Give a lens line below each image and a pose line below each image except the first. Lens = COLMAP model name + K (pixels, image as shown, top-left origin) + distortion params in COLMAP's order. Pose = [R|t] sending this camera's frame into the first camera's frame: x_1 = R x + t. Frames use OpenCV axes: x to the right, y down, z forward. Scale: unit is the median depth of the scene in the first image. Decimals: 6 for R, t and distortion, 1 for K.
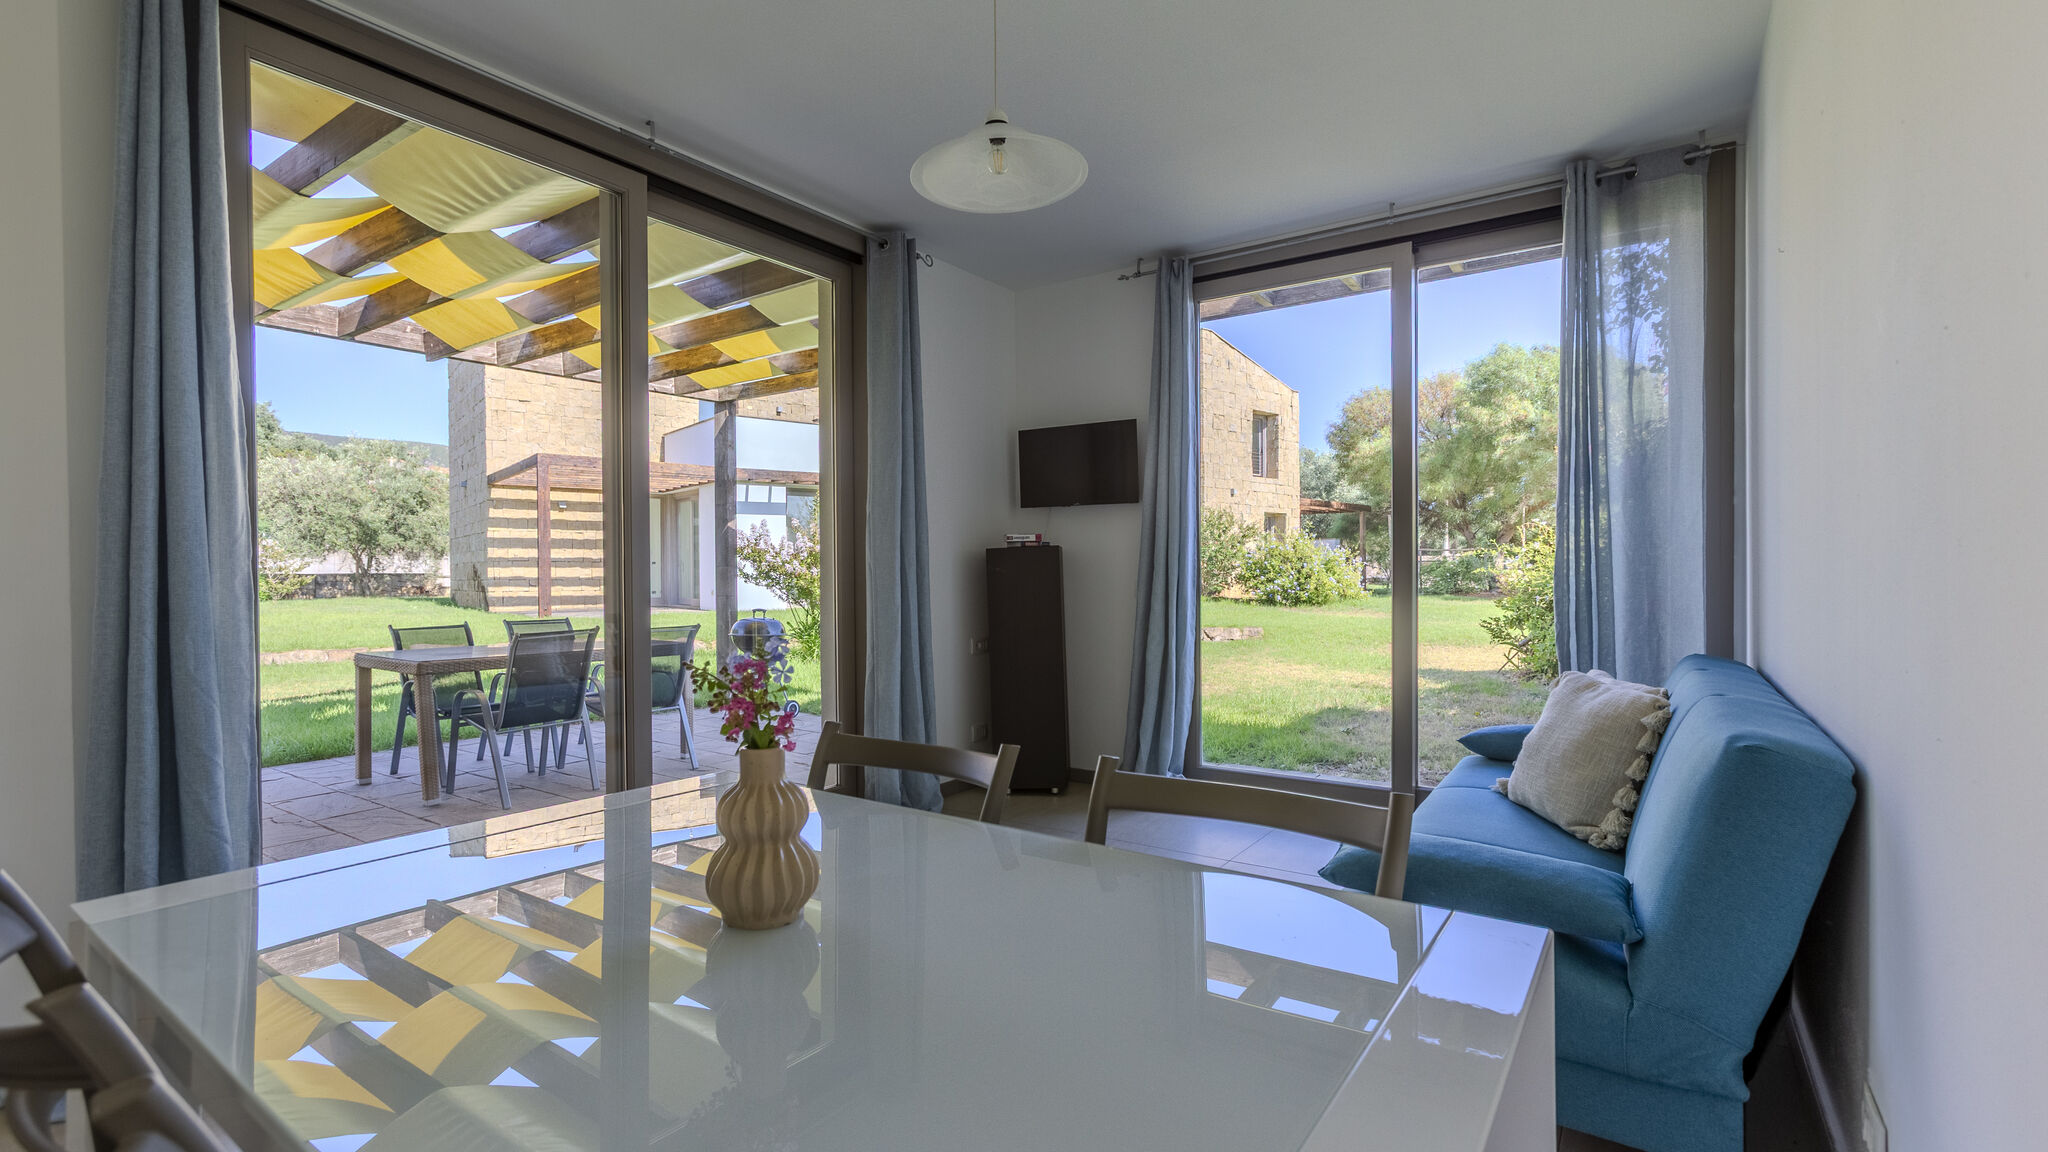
lens RADIAL K [[921.1, 0, 1029.9], [0, 921.1, 583.7], [0, 0, 1]] dist [-0.011809, -0.000008]
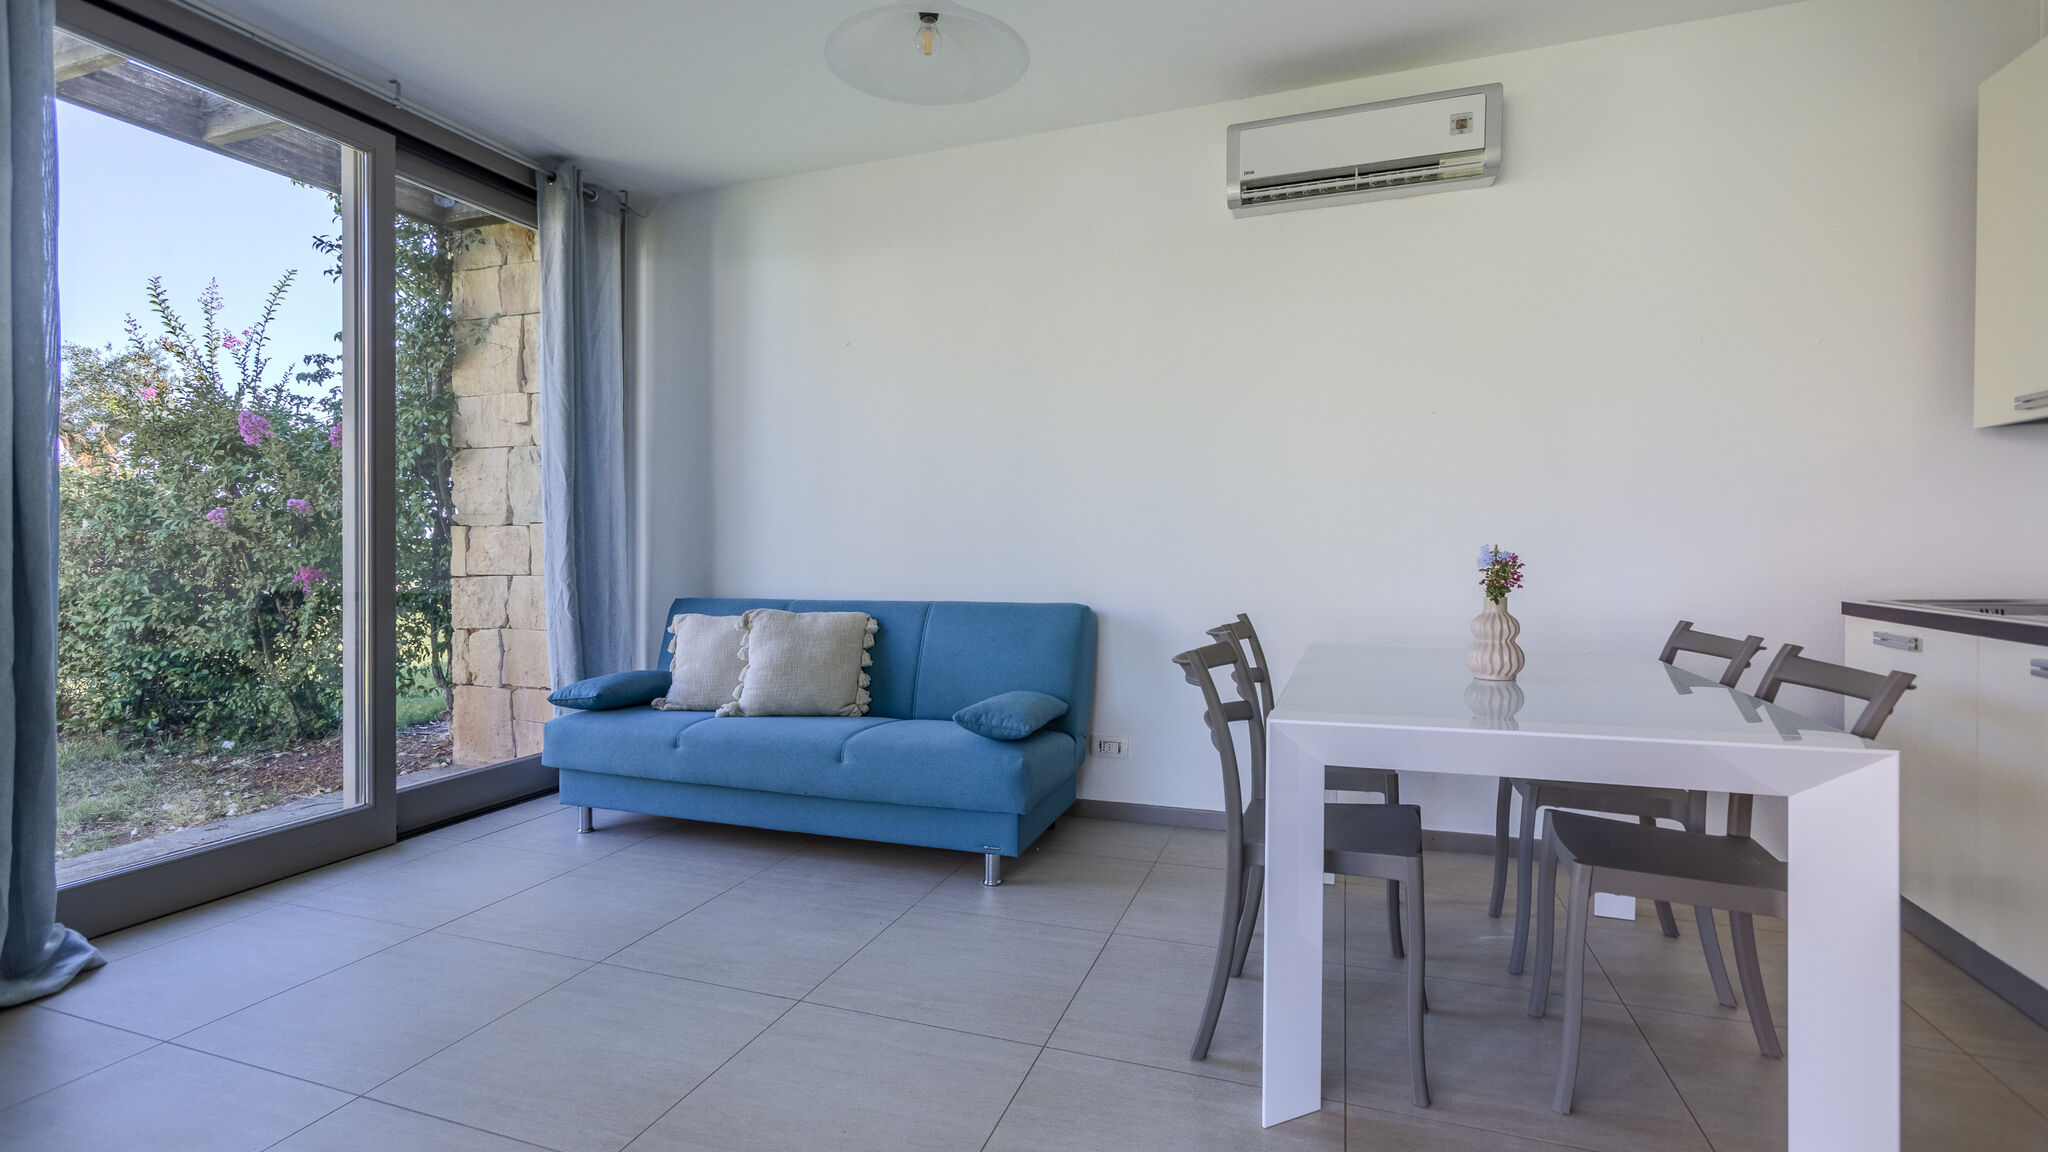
lens RADIAL K [[904.9, 0, 1025.8], [0, 904.9, 562.8], [0, 0, 1]] dist [-0.016579, 0.016058]
pose [[-0.251848, -0.011069, 0.967704, -0.311179], [0.017516, 0.999719, 0.015994, 0.006199], [-0.967608, 0.020978, -0.251583, 0.390316]]
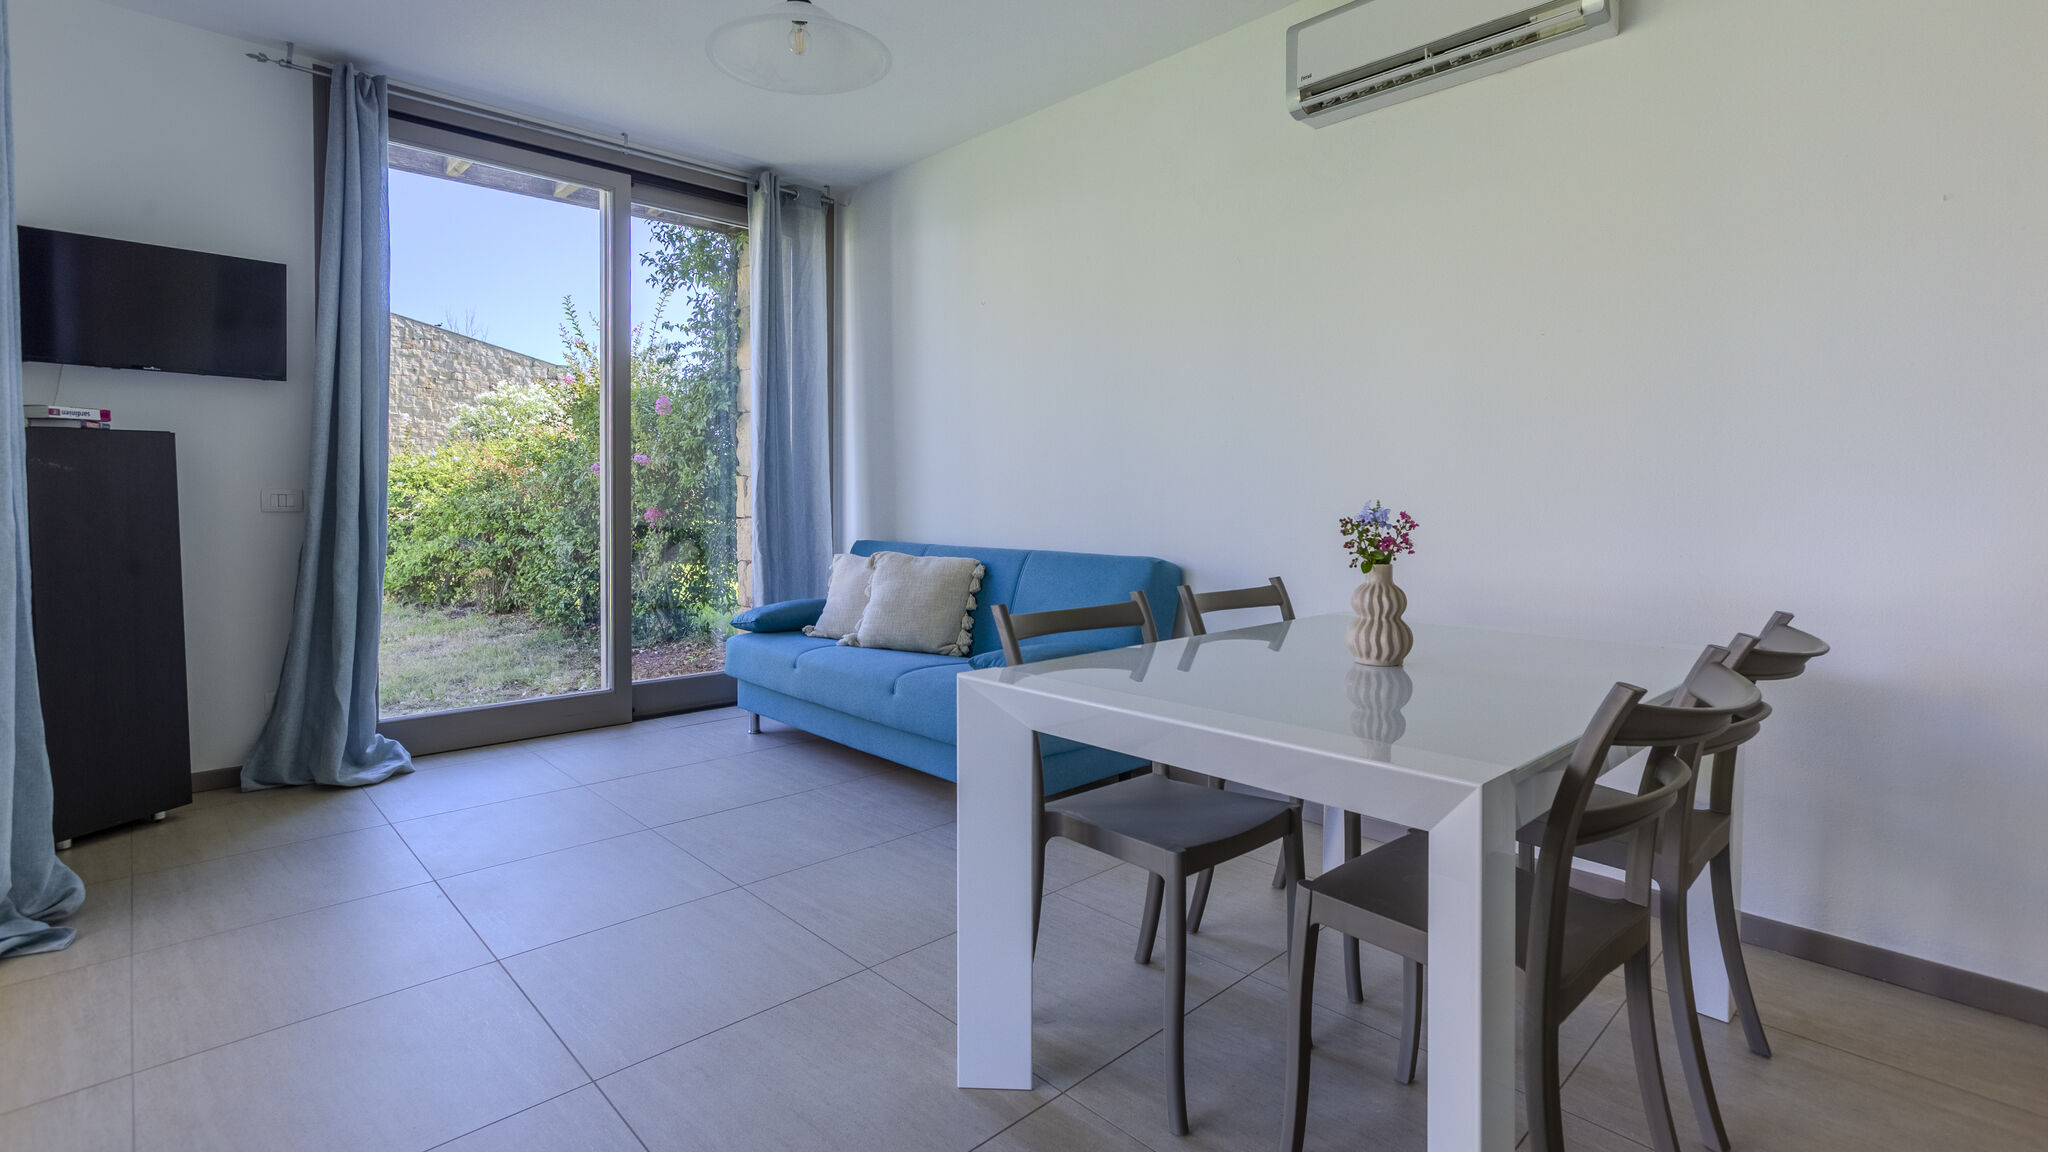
lens RADIAL K [[936.2, 0, 1019.1], [0, 936.2, 508.6], [0, 0, 1]] dist [-0.009998, 0.011860]
pose [[0.211901, -0.007829, 0.977260, -0.333437], [0.005356, 0.999962, 0.006850, 0.007589], [-0.977276, 0.003782, 0.211935, 0.194828]]
